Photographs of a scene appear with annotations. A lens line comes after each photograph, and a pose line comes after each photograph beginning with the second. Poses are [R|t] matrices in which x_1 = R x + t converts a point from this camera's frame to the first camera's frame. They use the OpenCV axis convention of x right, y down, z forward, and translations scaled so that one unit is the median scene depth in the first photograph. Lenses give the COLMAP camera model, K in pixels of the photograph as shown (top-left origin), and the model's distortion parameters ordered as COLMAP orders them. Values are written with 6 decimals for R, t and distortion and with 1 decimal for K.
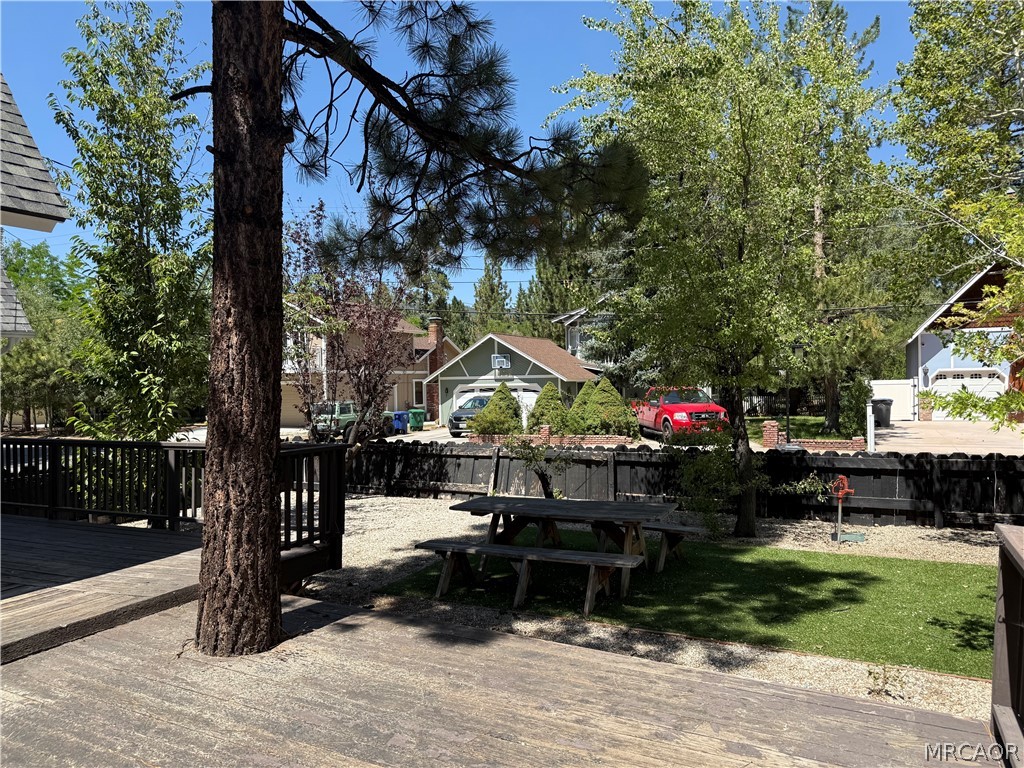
lens RADIAL K [[720.3, 0, 512.9], [0, 720.3, 380.6], [0, 0, 1]] dist [0.055076, -0.069333]
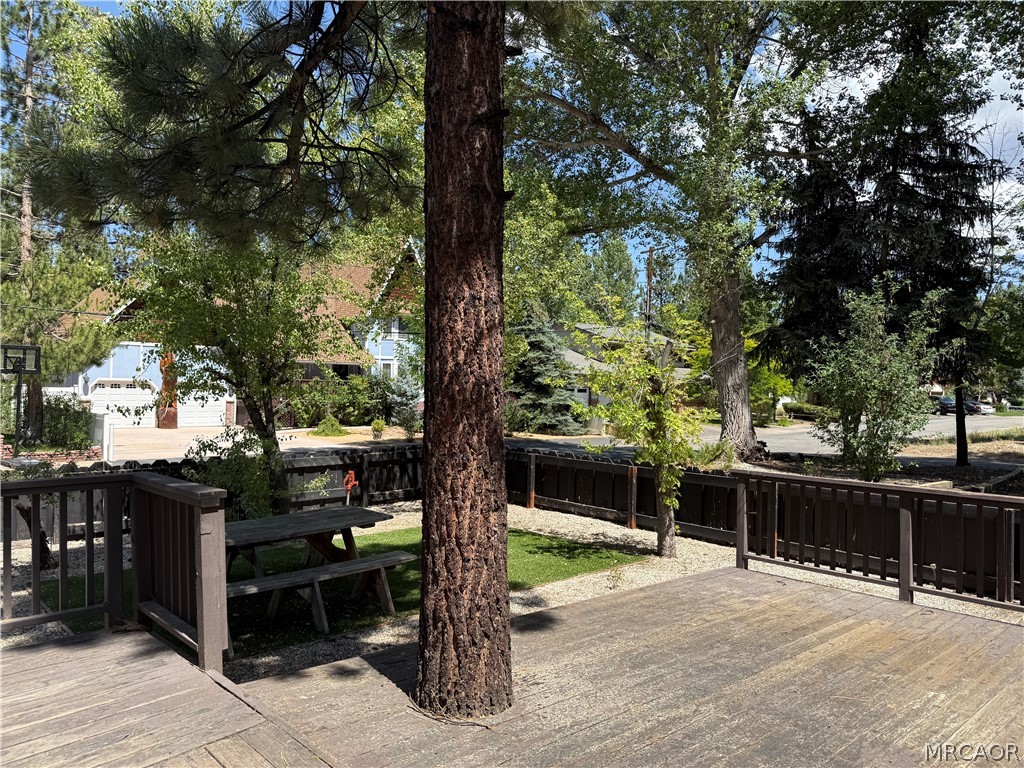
lens RADIAL K [[720.3, 0, 503.5], [0, 720.3, 376.1], [0, 0, 1]] dist [0.055076, -0.069333]
pose [[0.359209, 0.042019, 0.932311, -0.980886], [-0.025664, 0.999053, -0.035139, 0.015349], [-0.932904, -0.011305, 0.359948, 0.563992]]
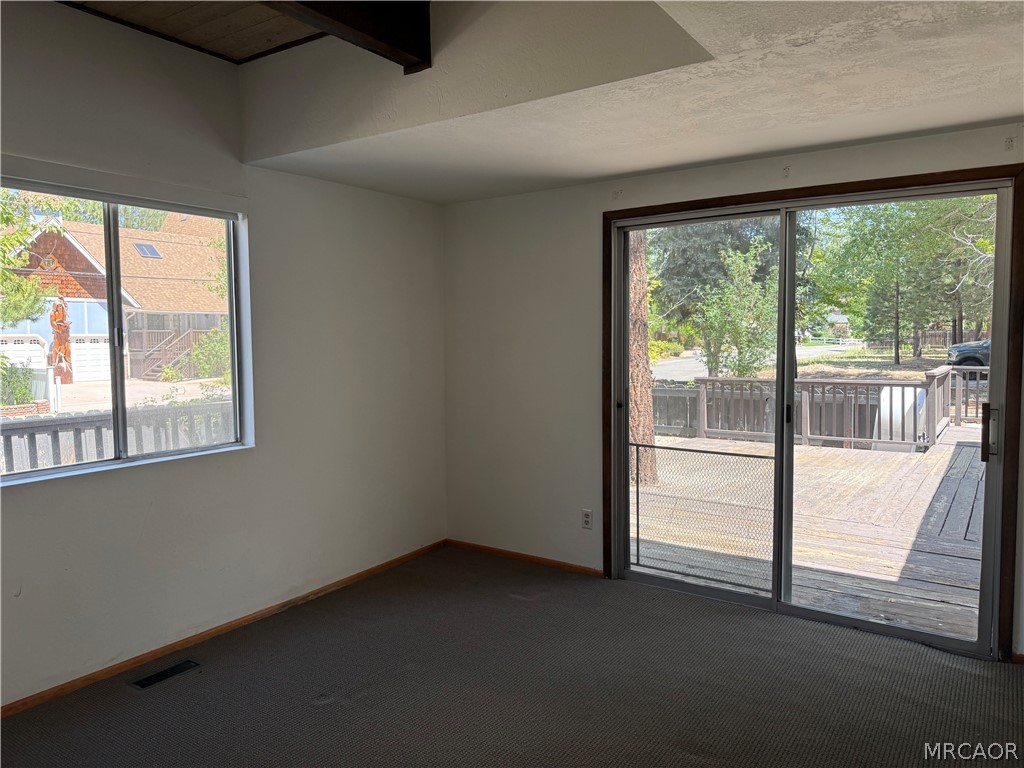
lens RADIAL K [[720.3, 0, 500.7], [0, 720.3, 374.5], [0, 0, 1]] dist [0.055076, -0.069333]
pose [[0.157381, -0.036945, 0.986847, -1.735671], [0.005563, 0.999317, 0.036525, 0.041580], [-0.987522, -0.000258, 0.157479, 0.877644]]
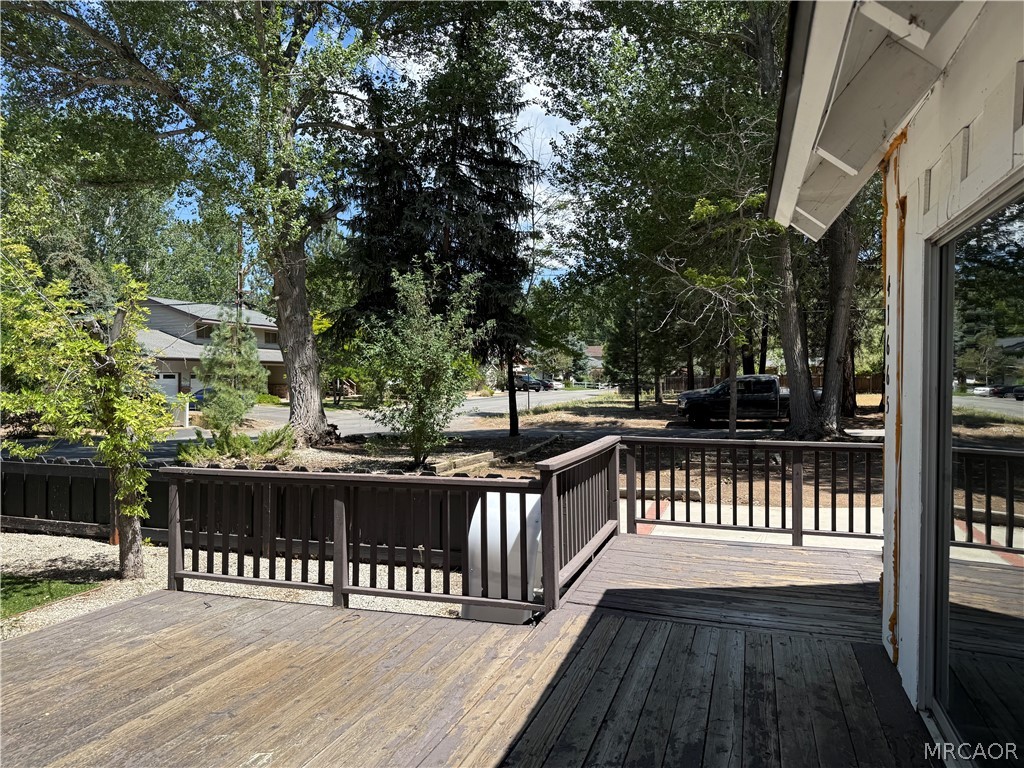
lens RADIAL K [[720.3, 0, 504.0], [0, 720.3, 379.0], [0, 0, 1]] dist [0.055076, -0.069333]
pose [[-0.130895, 0.014959, 0.991283, -0.706563], [0.003502, 0.999887, -0.014626, 0.014437], [-0.991390, 0.001557, -0.130933, 0.291846]]
